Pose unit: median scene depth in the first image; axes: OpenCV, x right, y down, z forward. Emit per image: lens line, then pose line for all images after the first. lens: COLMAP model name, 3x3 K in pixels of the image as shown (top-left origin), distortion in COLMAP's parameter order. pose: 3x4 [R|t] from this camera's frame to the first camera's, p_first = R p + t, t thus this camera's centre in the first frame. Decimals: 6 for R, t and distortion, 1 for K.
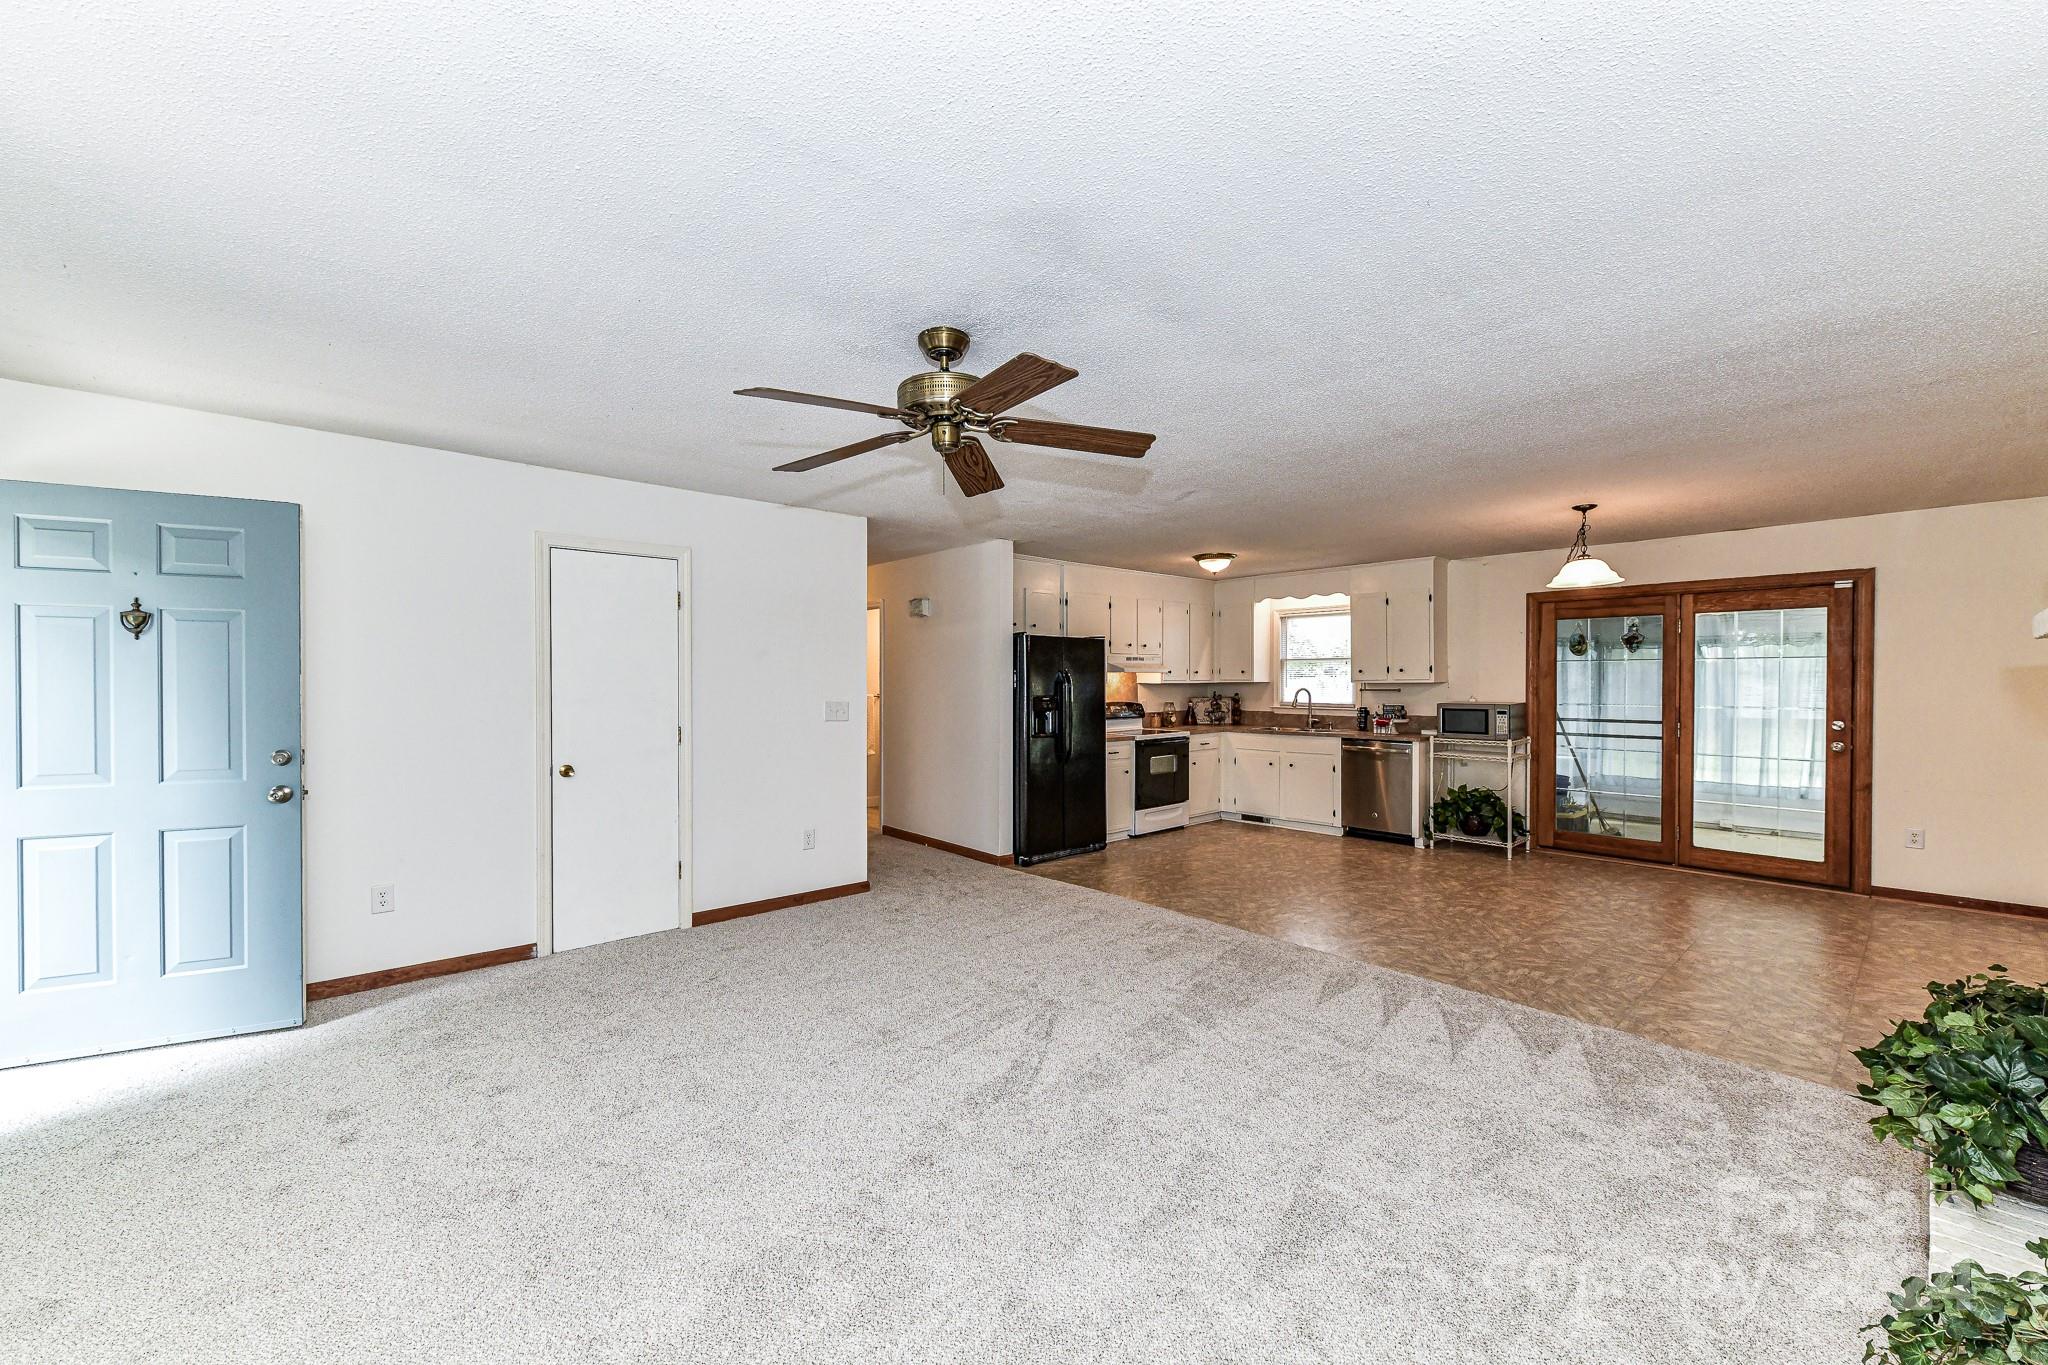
lens RADIAL K [[795.2, 0, 1015.7], [0, 795.2, 686.2], [0, 0, 1]] dist [-0.001223, -0.000384]
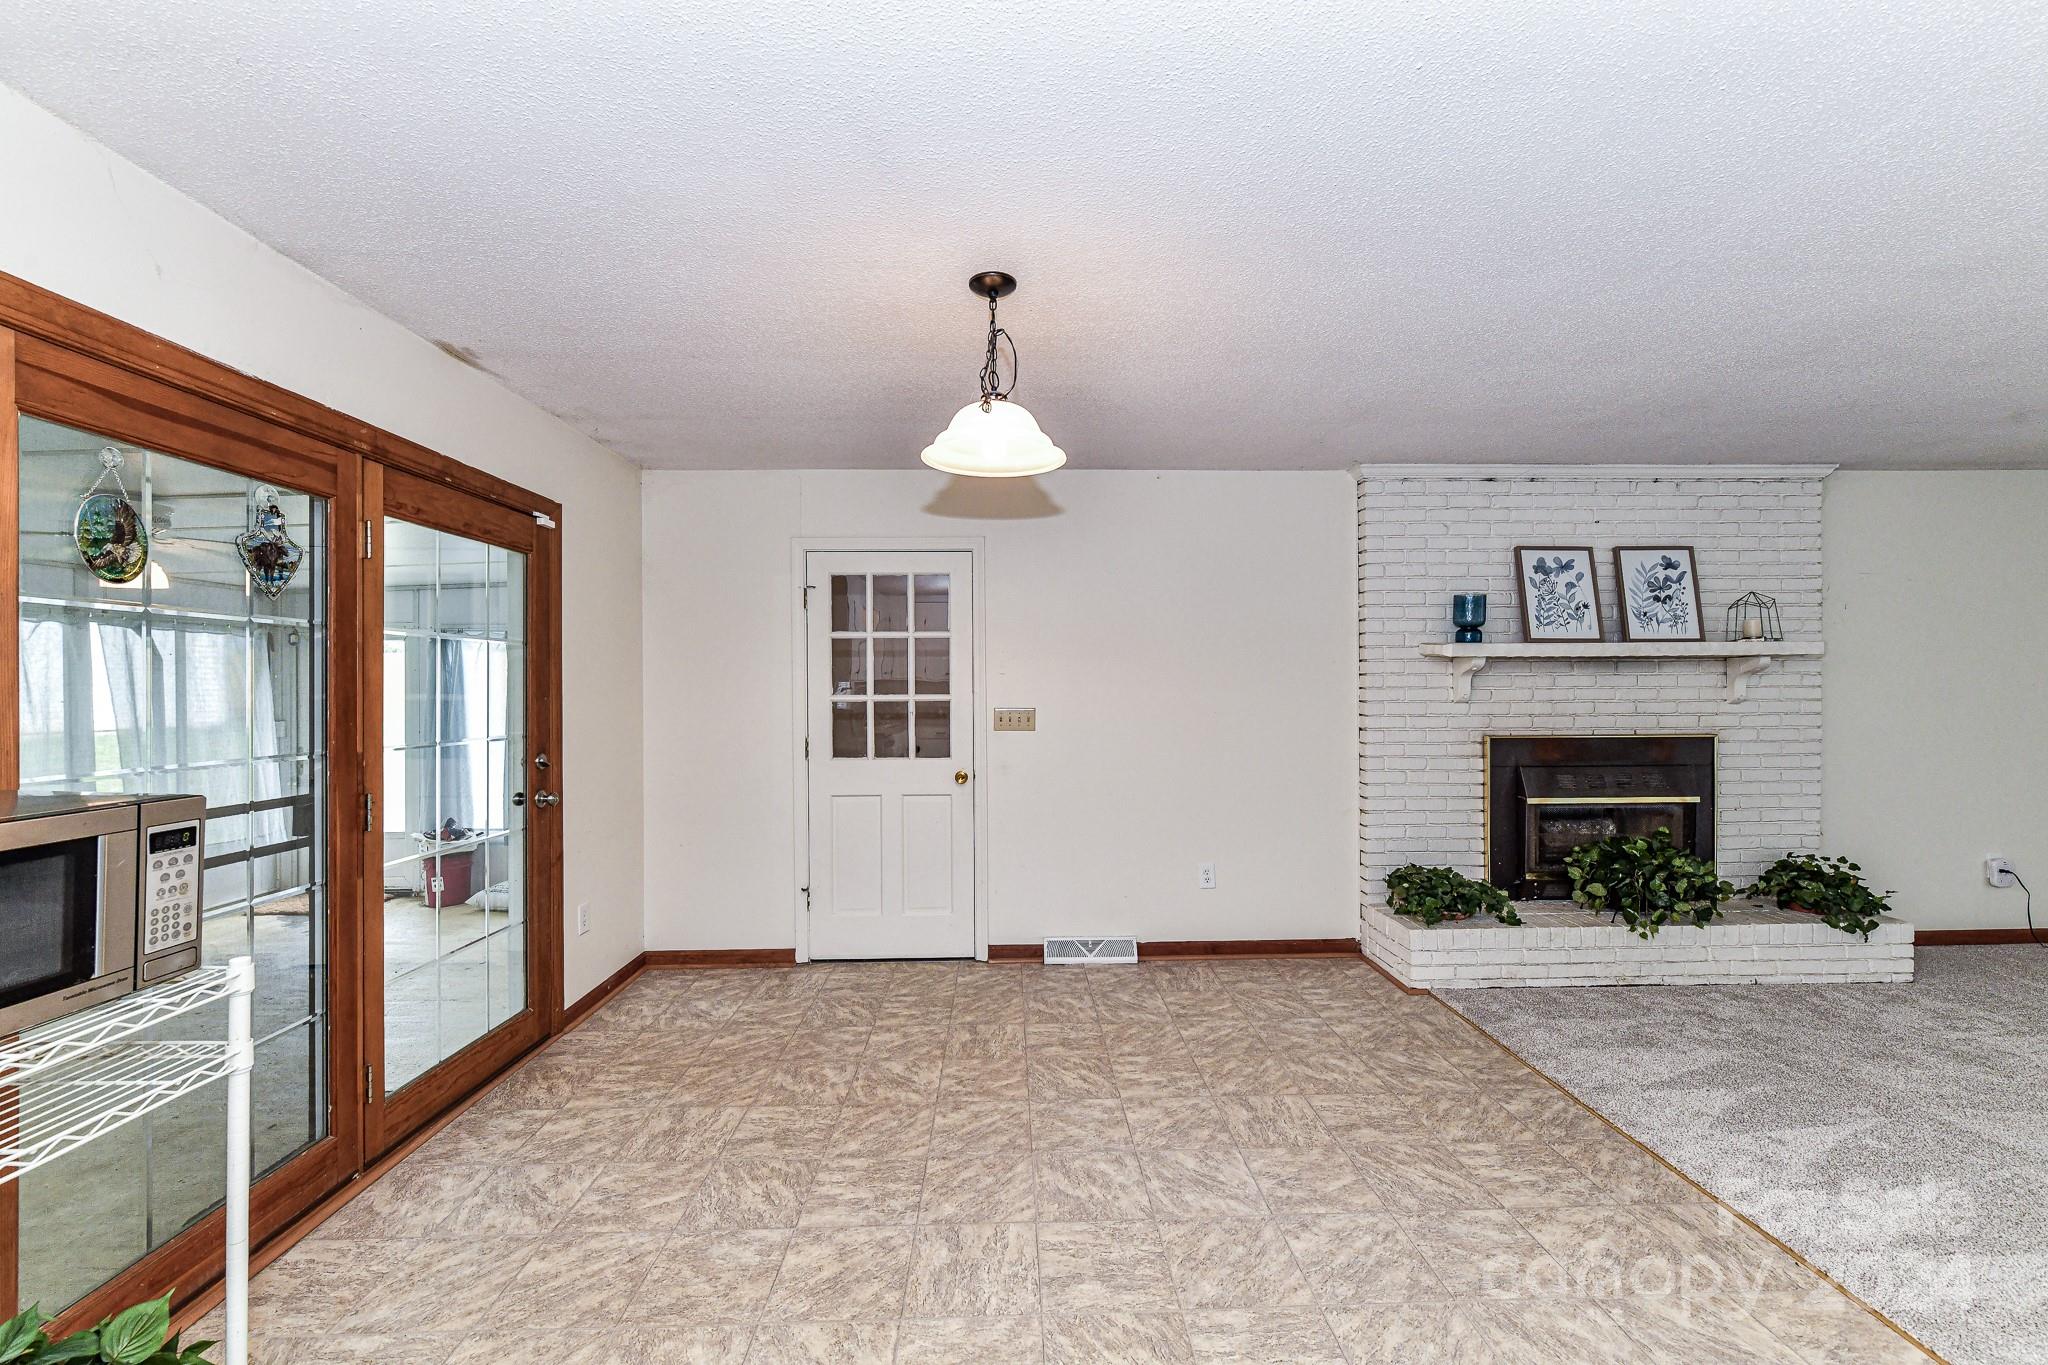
lens RADIAL K [[808.2, 0, 1025.8], [0, 808.2, 689.8], [0, 0, 1]] dist [0.001532, -0.000469]
pose [[-0.776411, 0.002750, 0.630221, 0.297205], [0.008715, 0.999942, 0.006373, -0.002926], [-0.630167, 0.010440, -0.776389, 0.944683]]
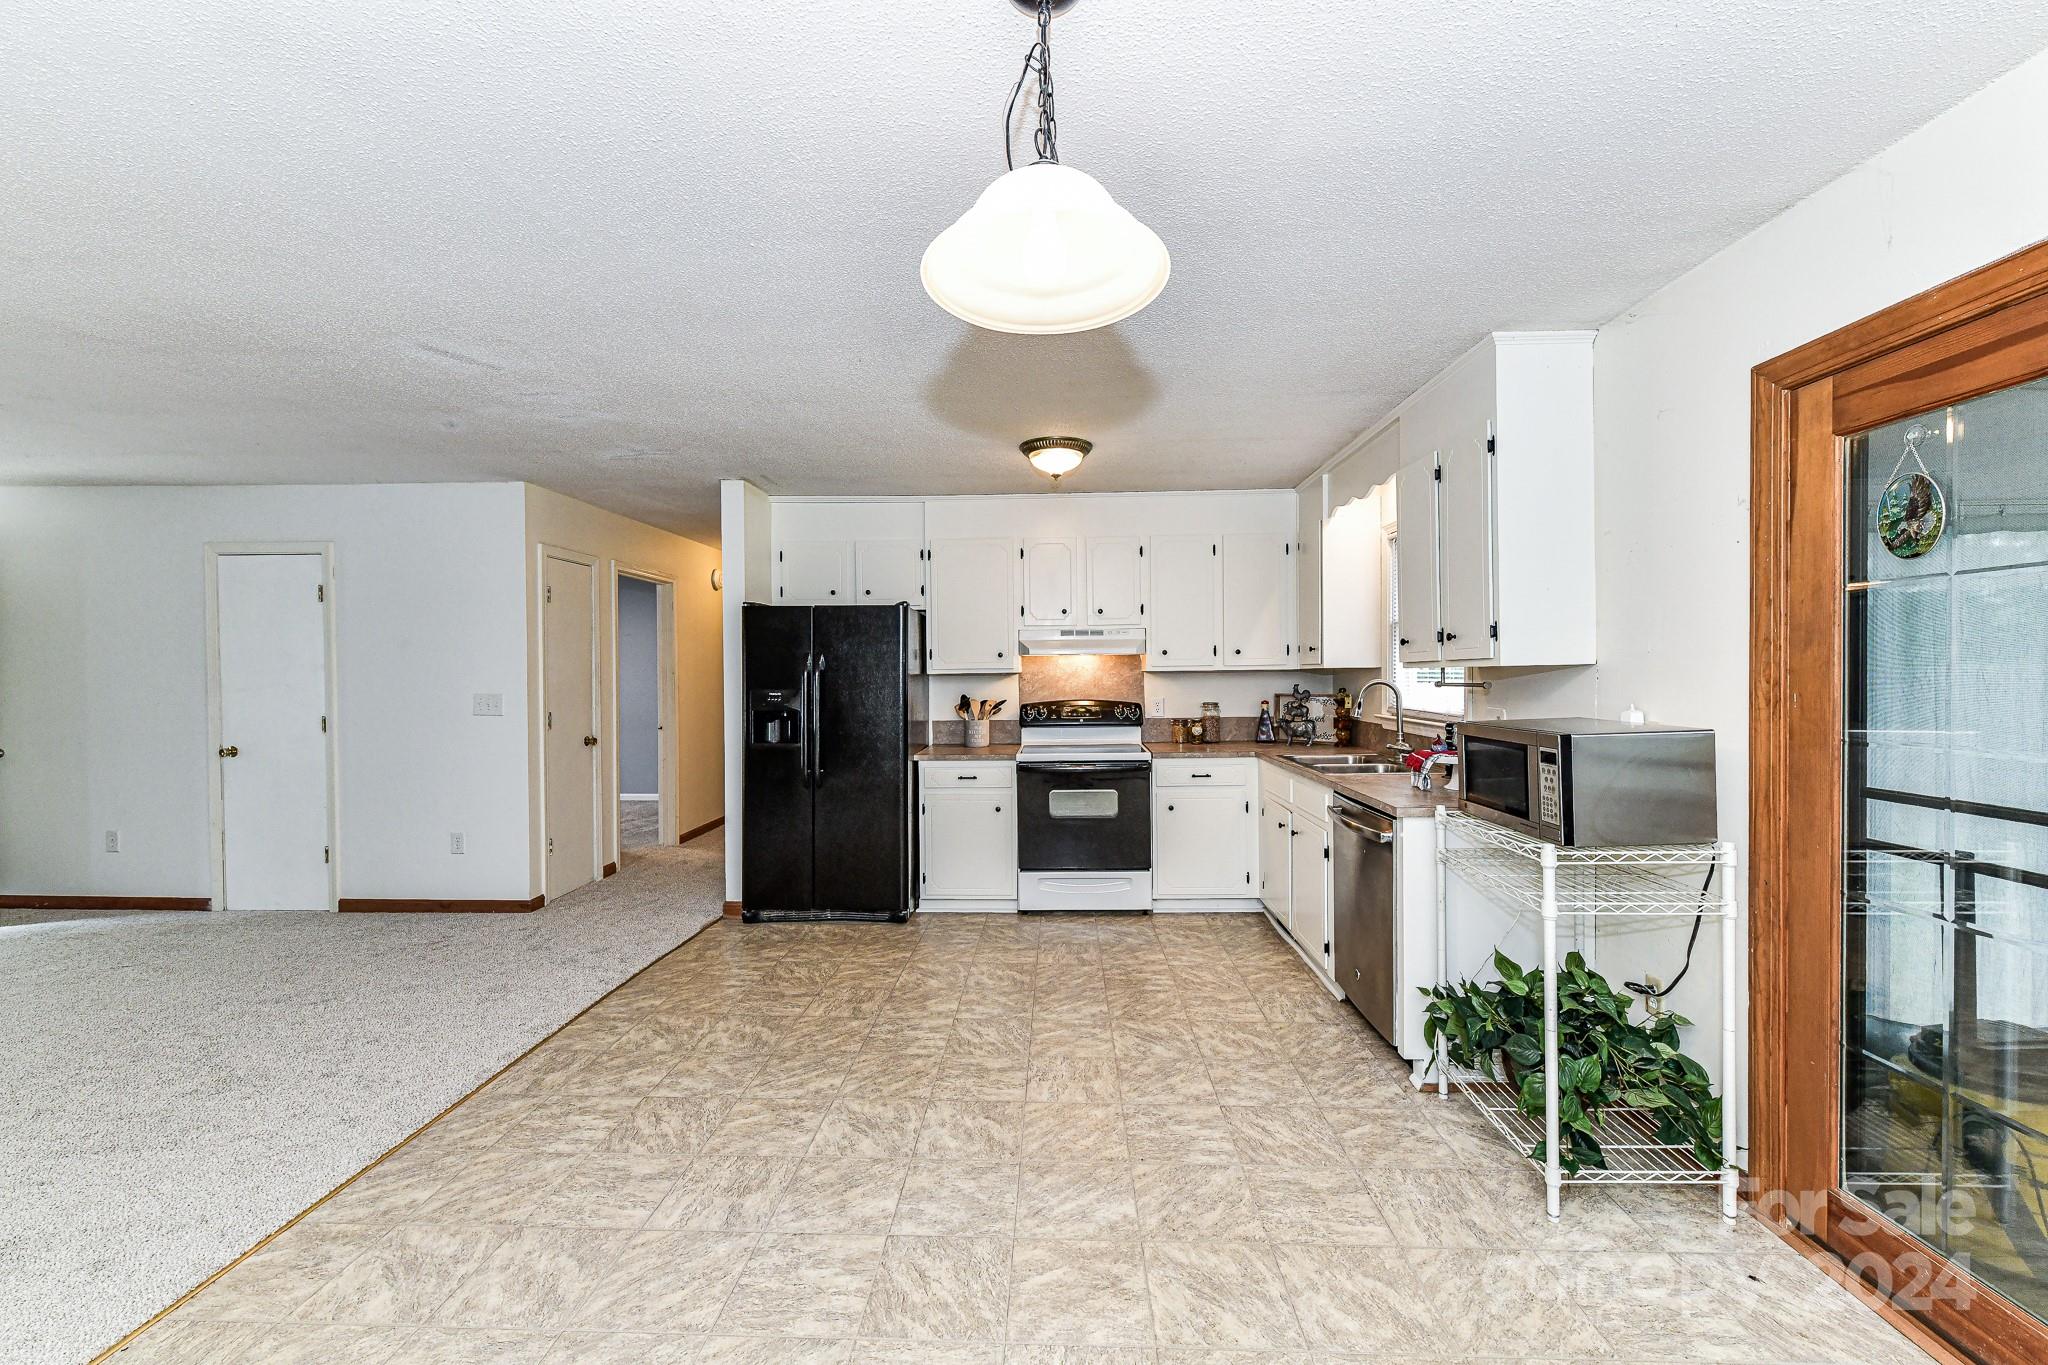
lens RADIAL K [[804.8, 0, 1024.0], [0, 804.8, 682.5], [0, 0, 1]] dist [0.000181, -0.000505]
pose [[0.729627, 0.005672, -0.683822, 0.628596], [0.001106, 0.999954, 0.009475, -0.000654], [0.683845, -0.007670, 0.729587, 0.567684]]
